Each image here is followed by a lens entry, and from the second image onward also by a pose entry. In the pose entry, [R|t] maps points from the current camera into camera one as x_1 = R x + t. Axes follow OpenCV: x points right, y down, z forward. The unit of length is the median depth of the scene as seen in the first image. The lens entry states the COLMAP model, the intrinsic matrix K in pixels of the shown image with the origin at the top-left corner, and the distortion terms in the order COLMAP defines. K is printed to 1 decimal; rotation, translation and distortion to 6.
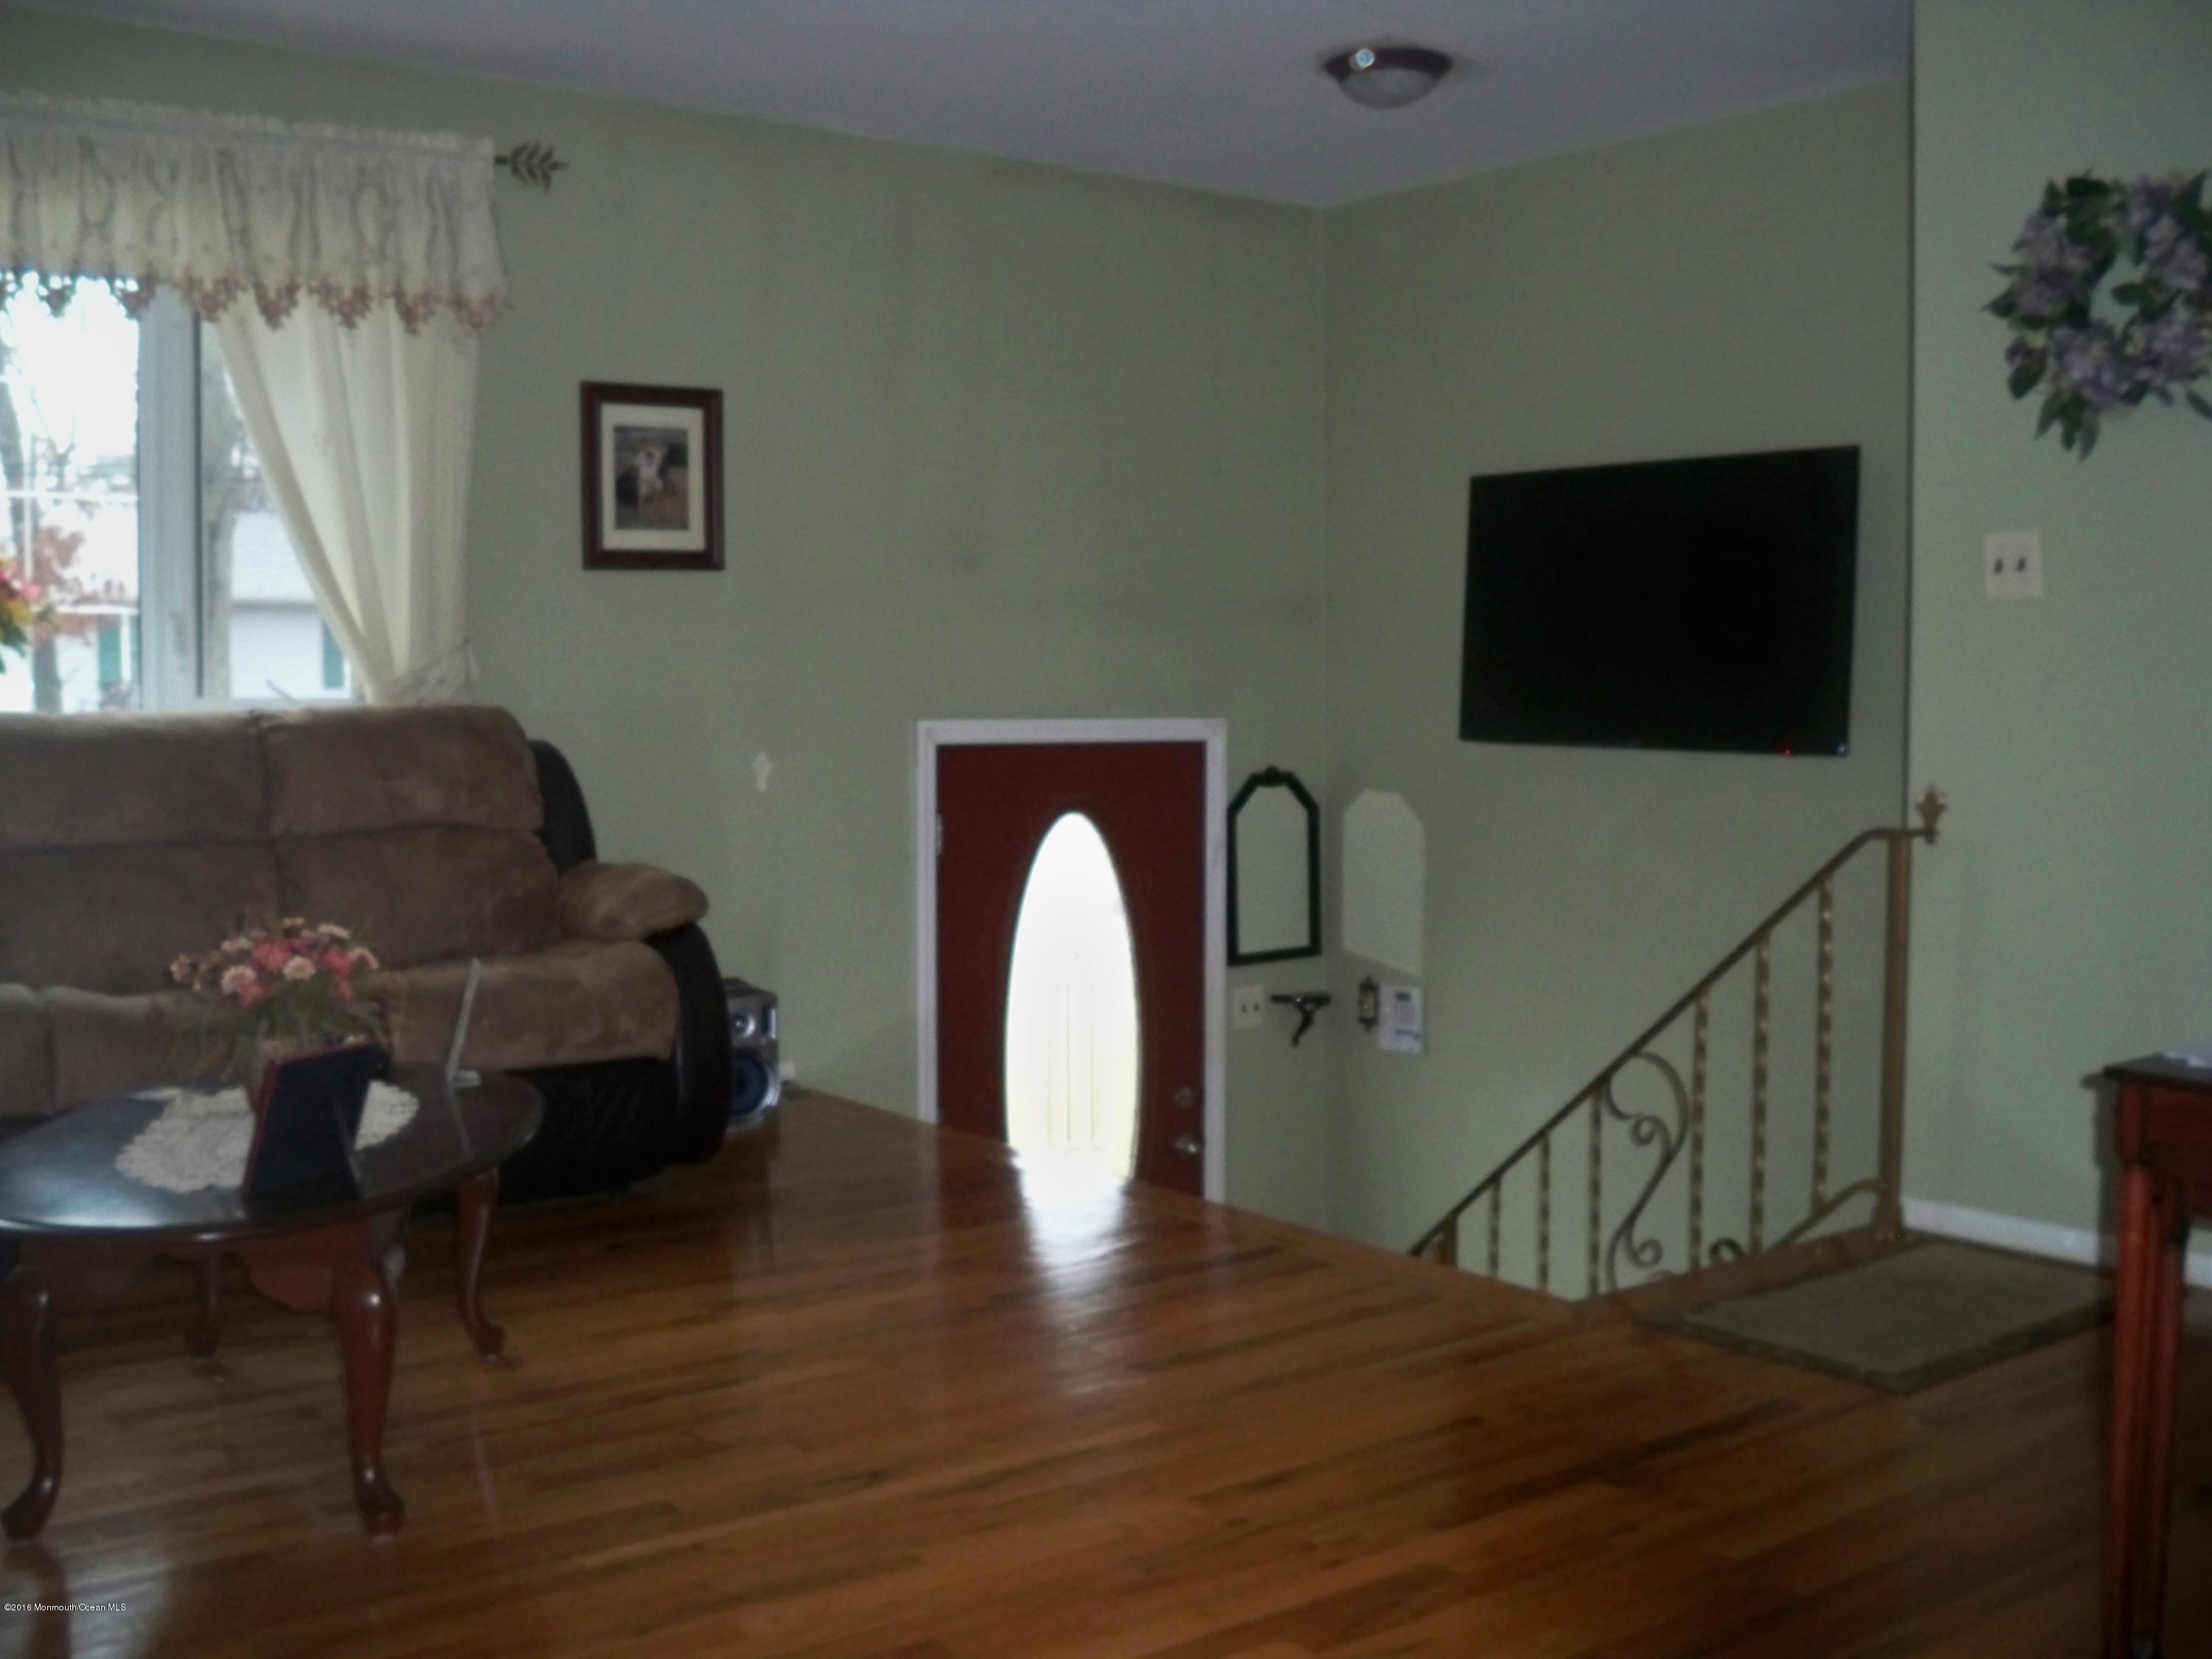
lens RADIAL K [[2309.3, 0, 1106.0], [0, 2309.3, 829.5], [0, 0, 1]] dist [-0.134346, 0.100690]
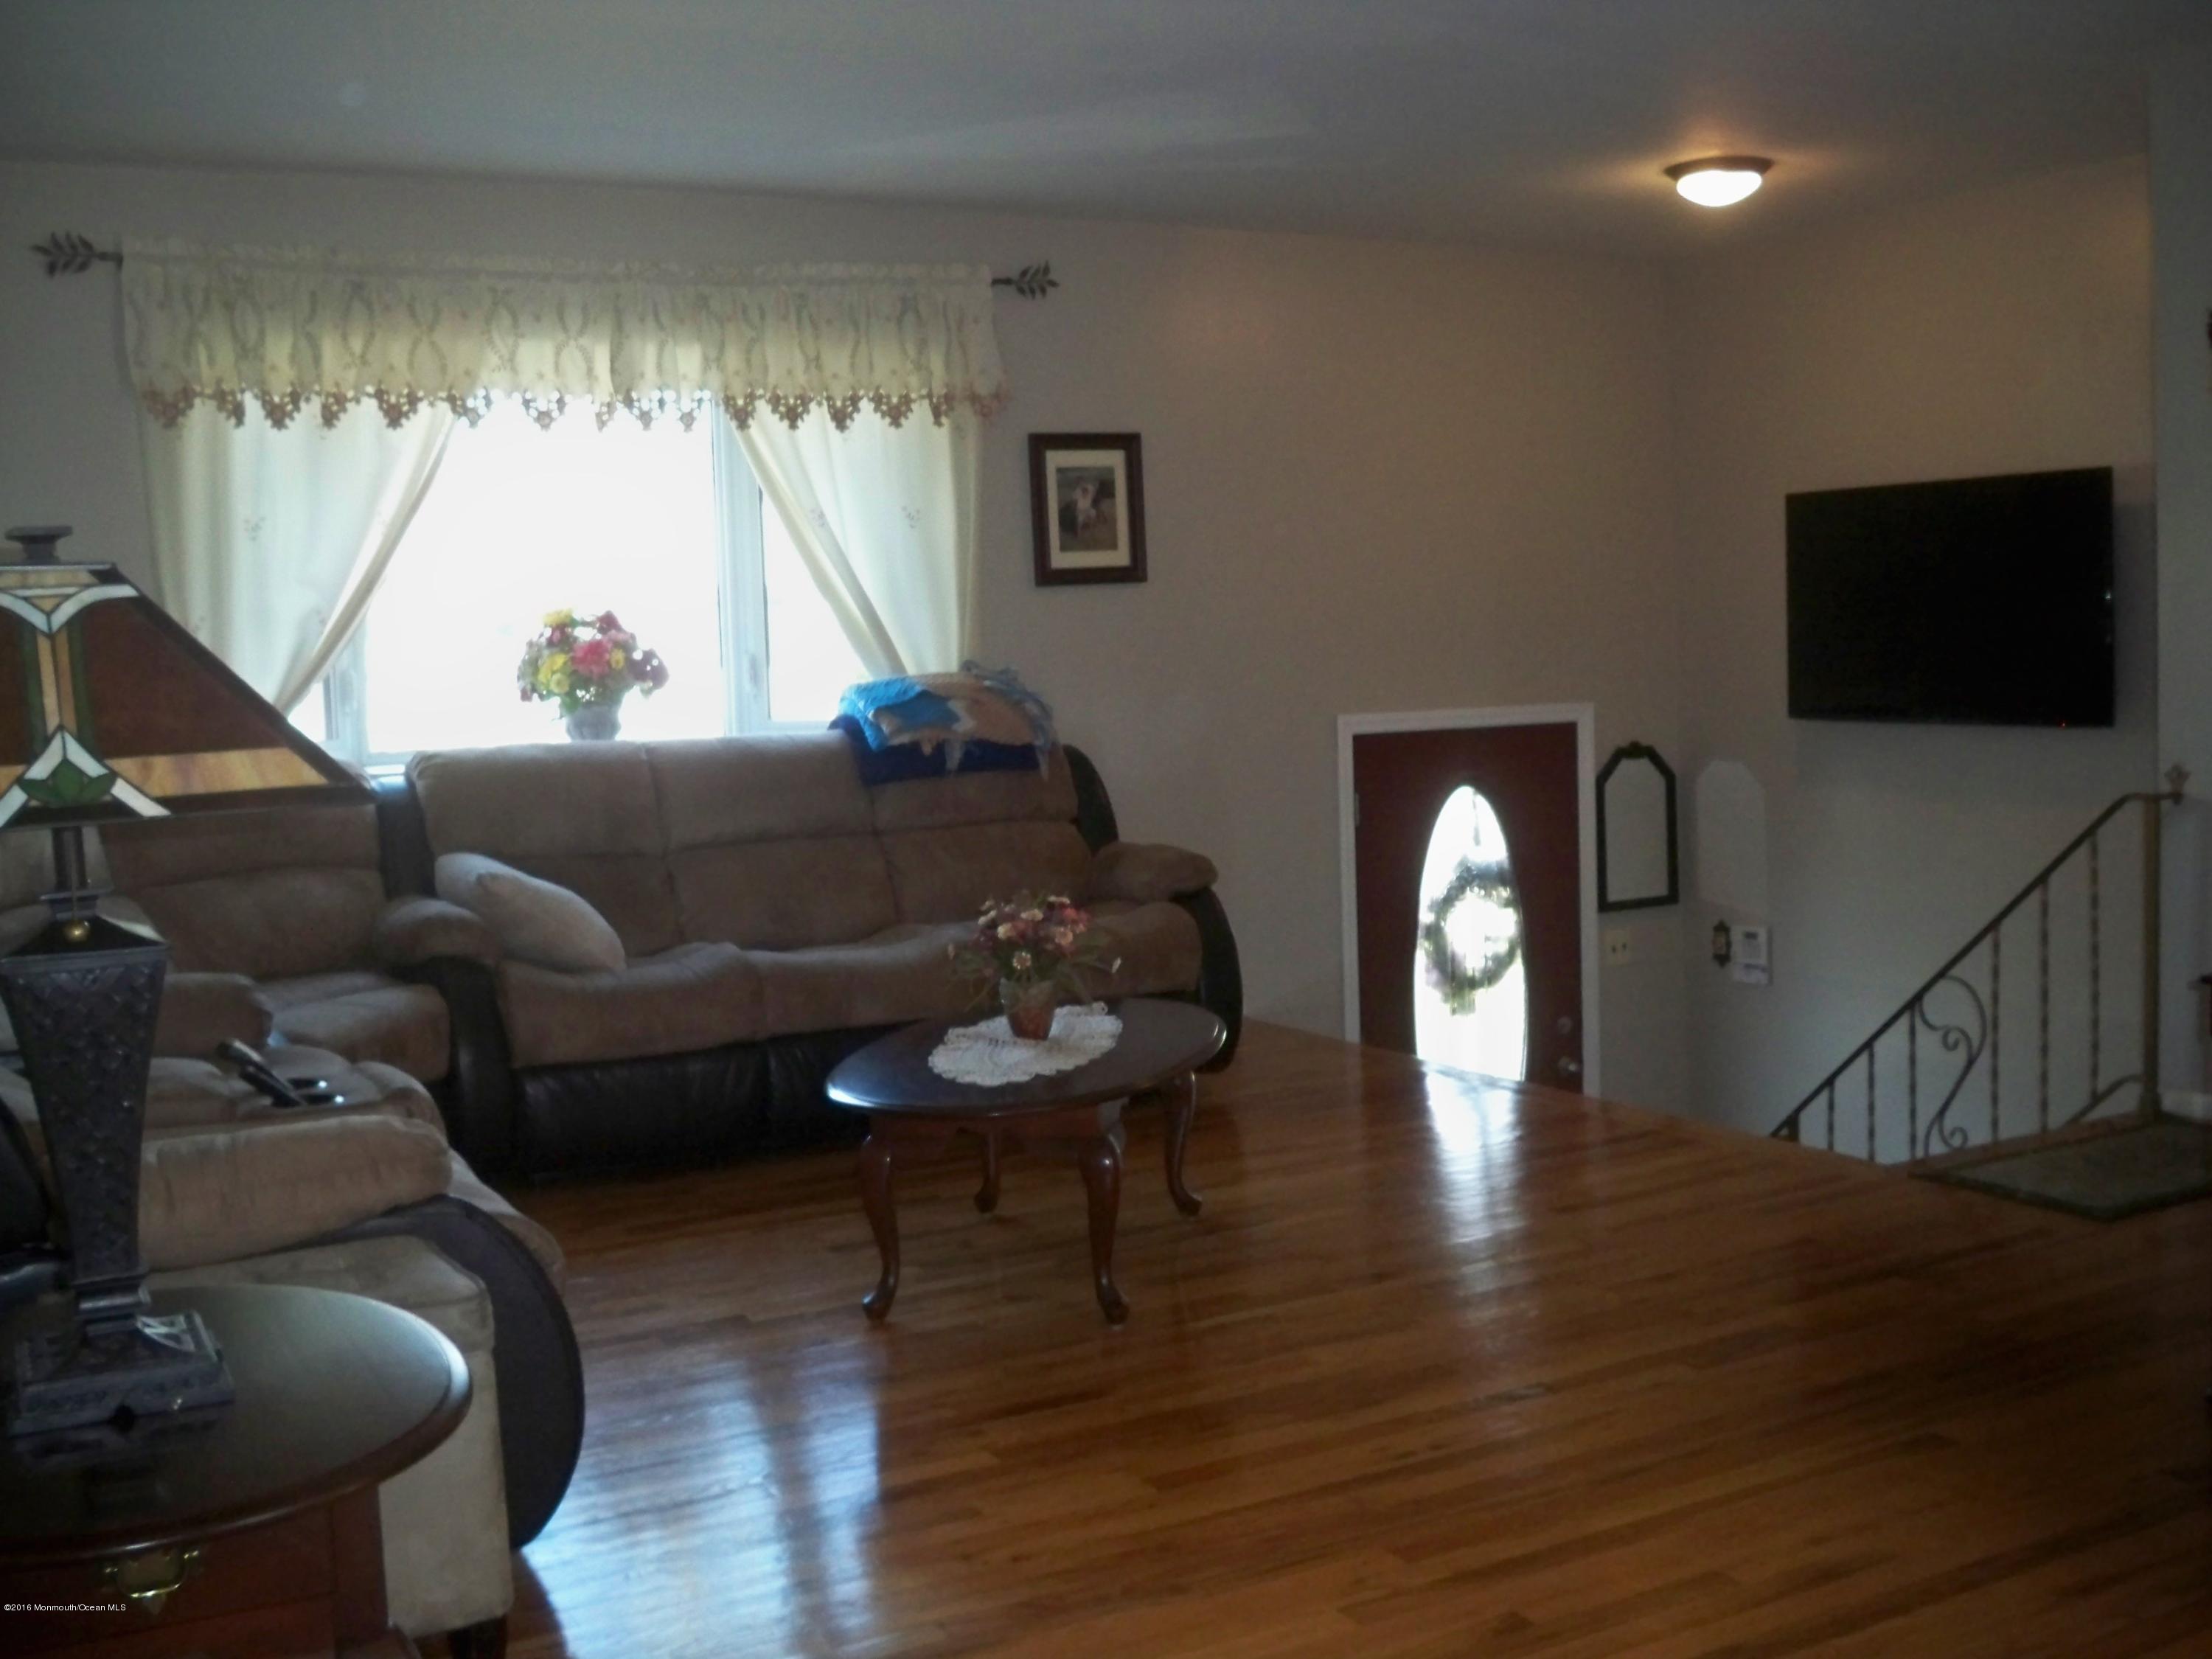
lens RADIAL K [[2309.3, 0, 1106.0], [0, 2309.3, 829.5], [0, 0, 1]] dist [-0.134346, 0.100690]
pose [[0.989461, -0.022669, -0.143017, -0.038599], [0.025408, 0.999527, 0.017352, -0.014382], [0.142556, -0.020803, 0.989568, -0.271322]]
